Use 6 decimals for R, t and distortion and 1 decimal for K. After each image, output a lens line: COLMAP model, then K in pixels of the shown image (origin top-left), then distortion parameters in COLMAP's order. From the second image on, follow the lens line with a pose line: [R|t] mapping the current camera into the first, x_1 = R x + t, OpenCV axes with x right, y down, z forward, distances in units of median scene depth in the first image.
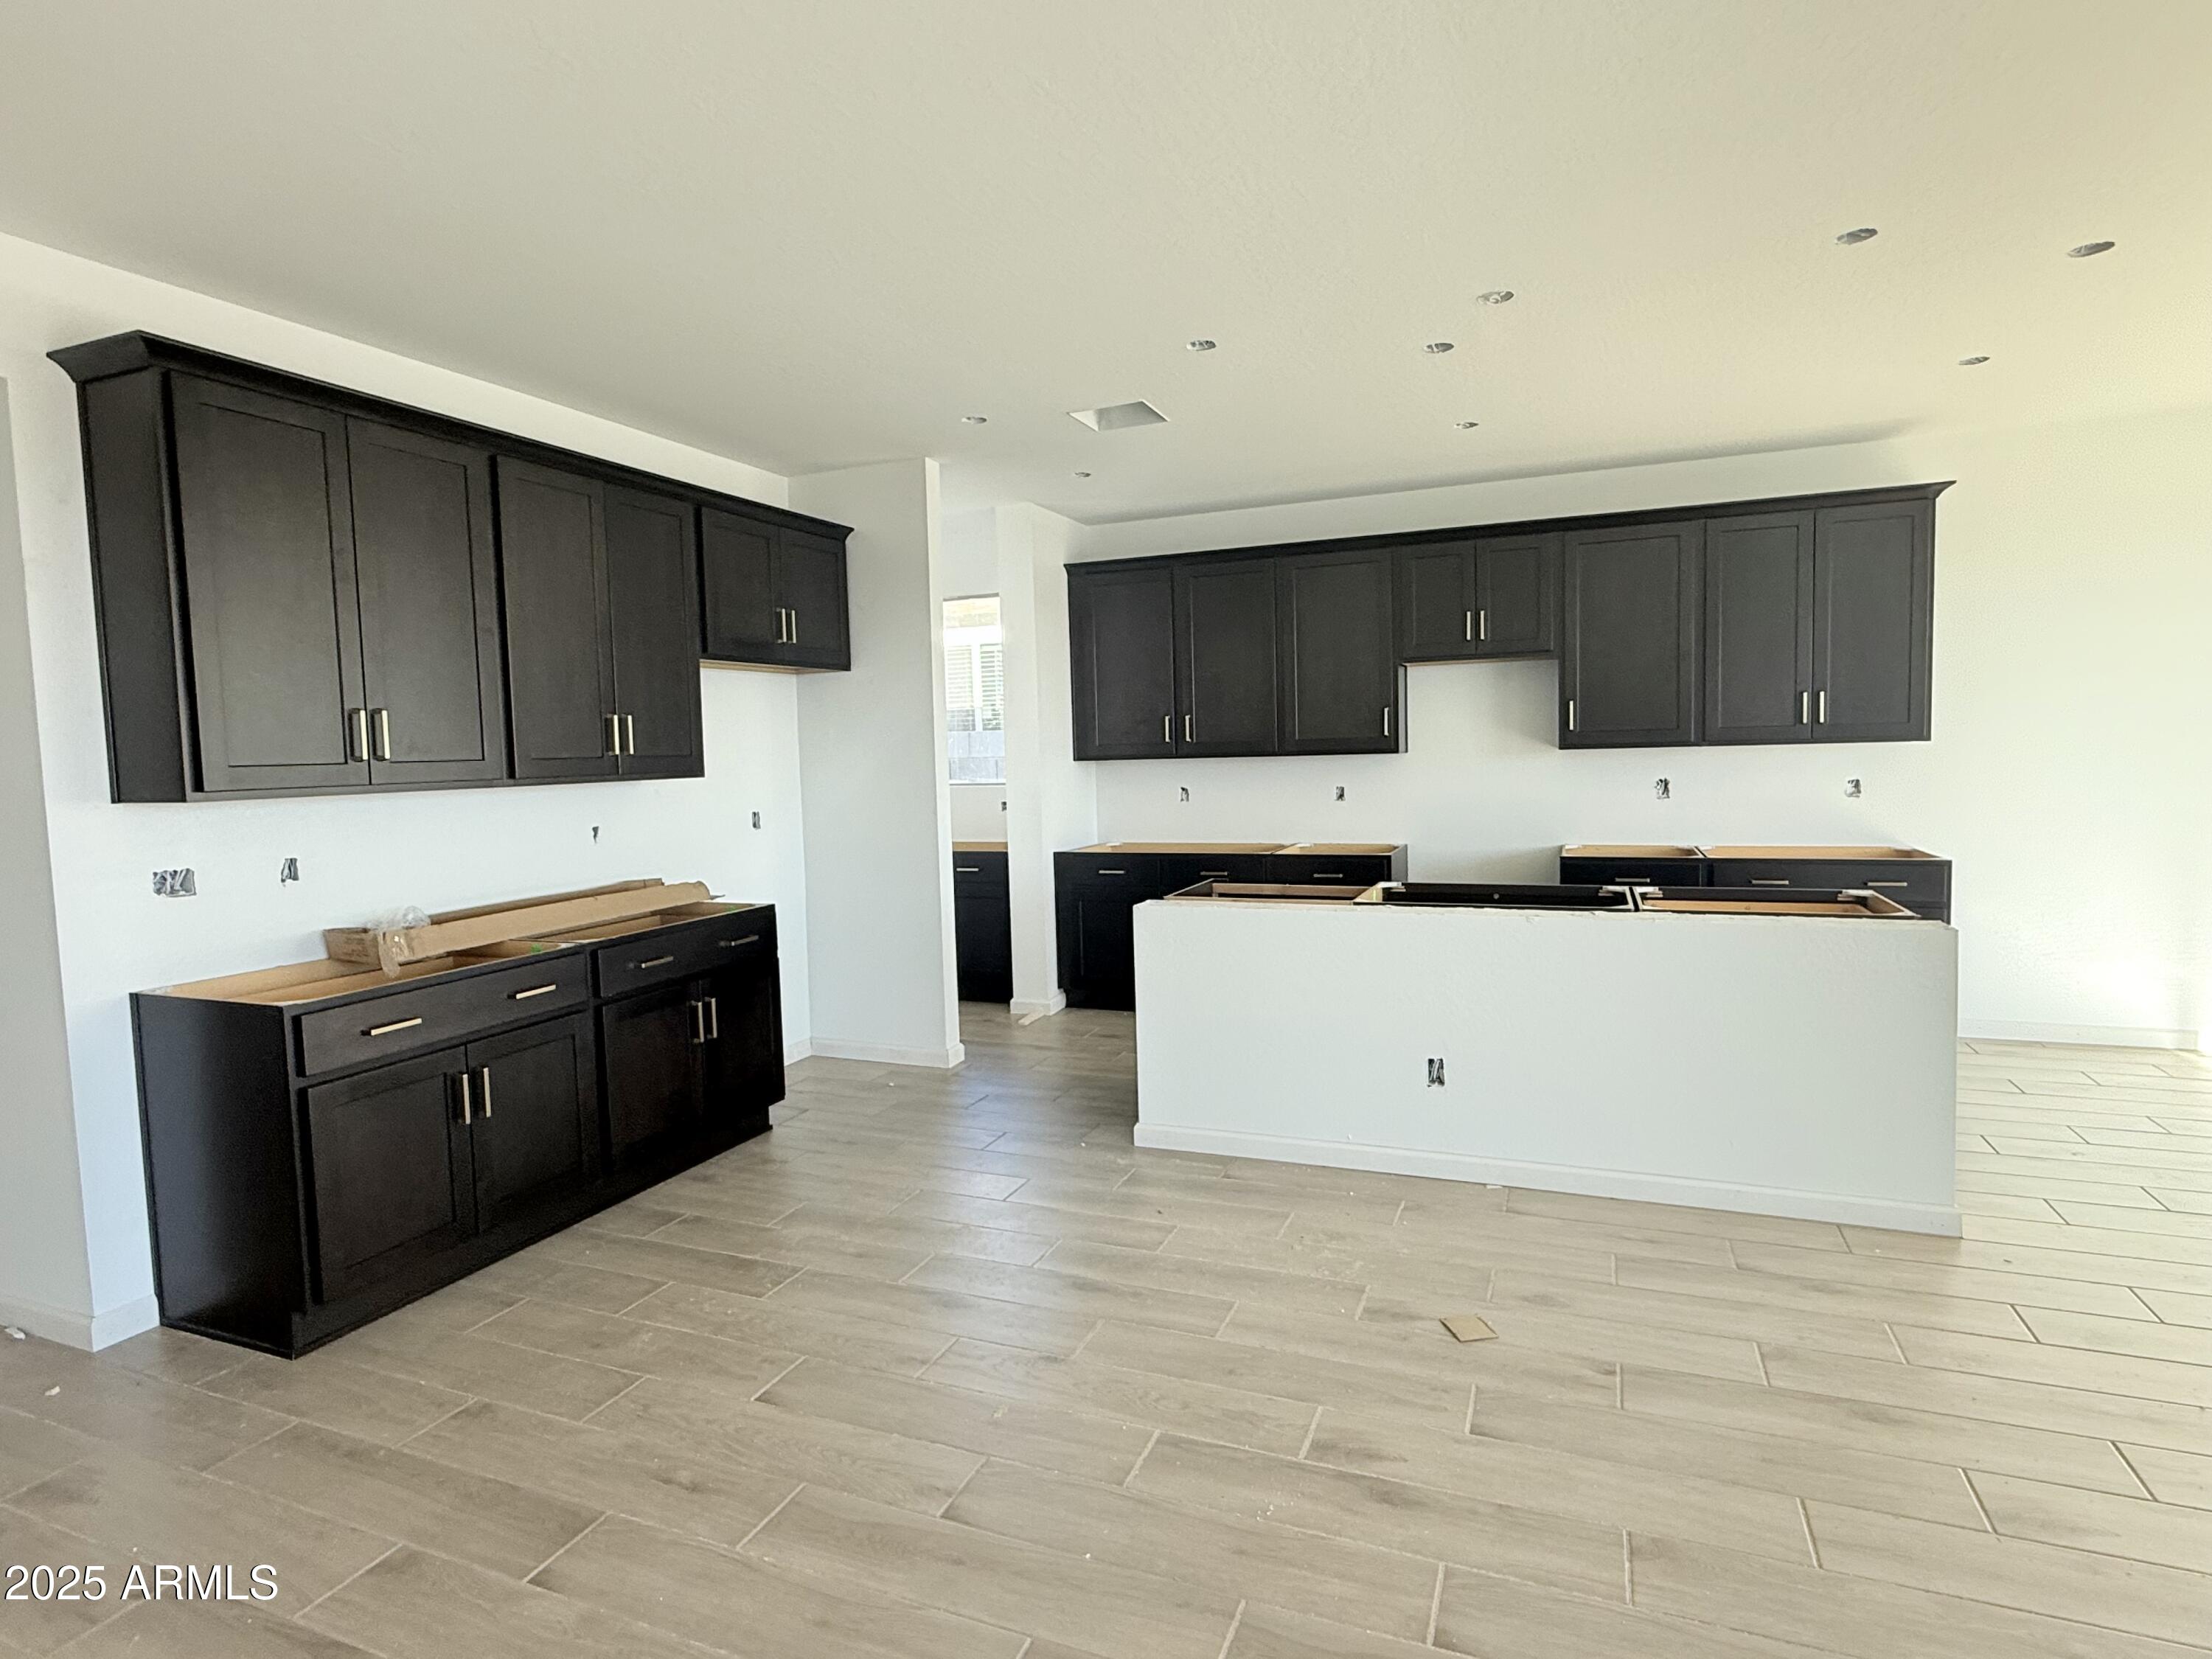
lens RADIAL K [[1178.1, 0, 1117.1], [0, 1178.1, 815.7], [0, 0, 1]] dist [0.001134, -0.000684]
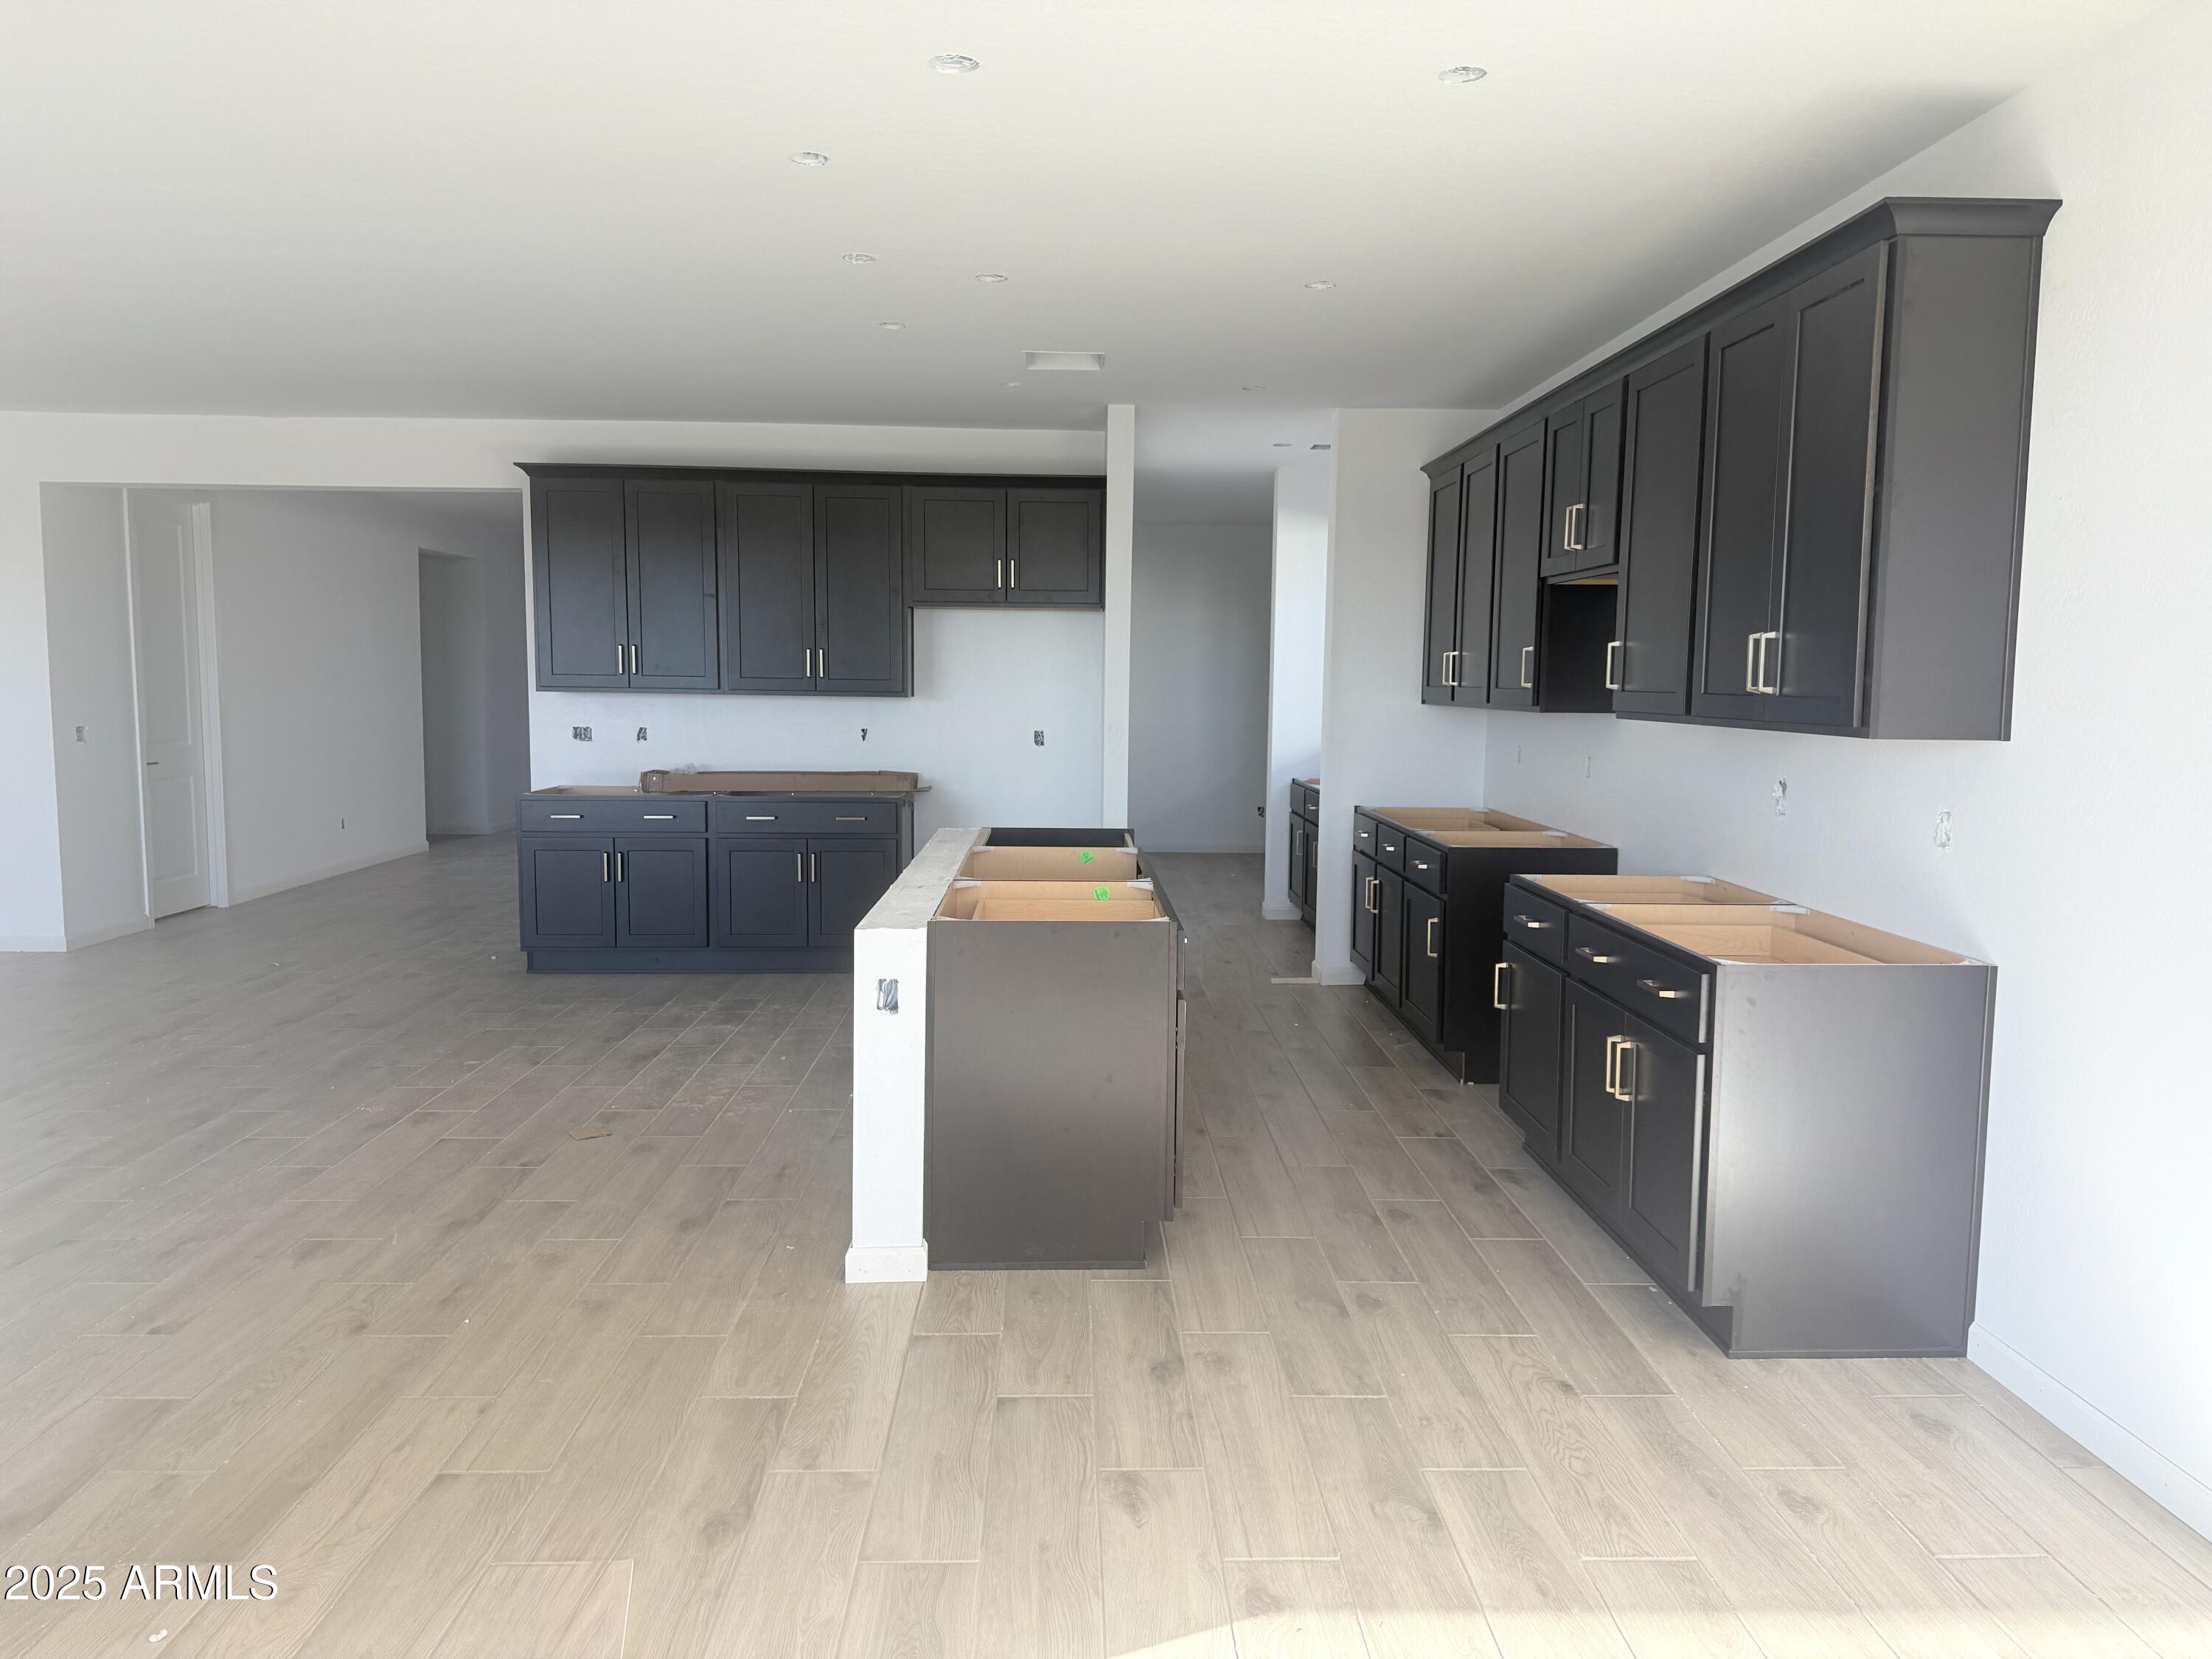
lens RADIAL K [[1550.4, 0, 1121.5], [0, 1550.4, 832.3], [0, 0, 1]] dist [0.039905, 0.001875]
pose [[0.406002, 0.119322, -0.906049, 1.587530], [-0.082717, 0.992168, 0.093598, -0.079413], [0.910121, 0.036944, 0.412692, 0.627083]]
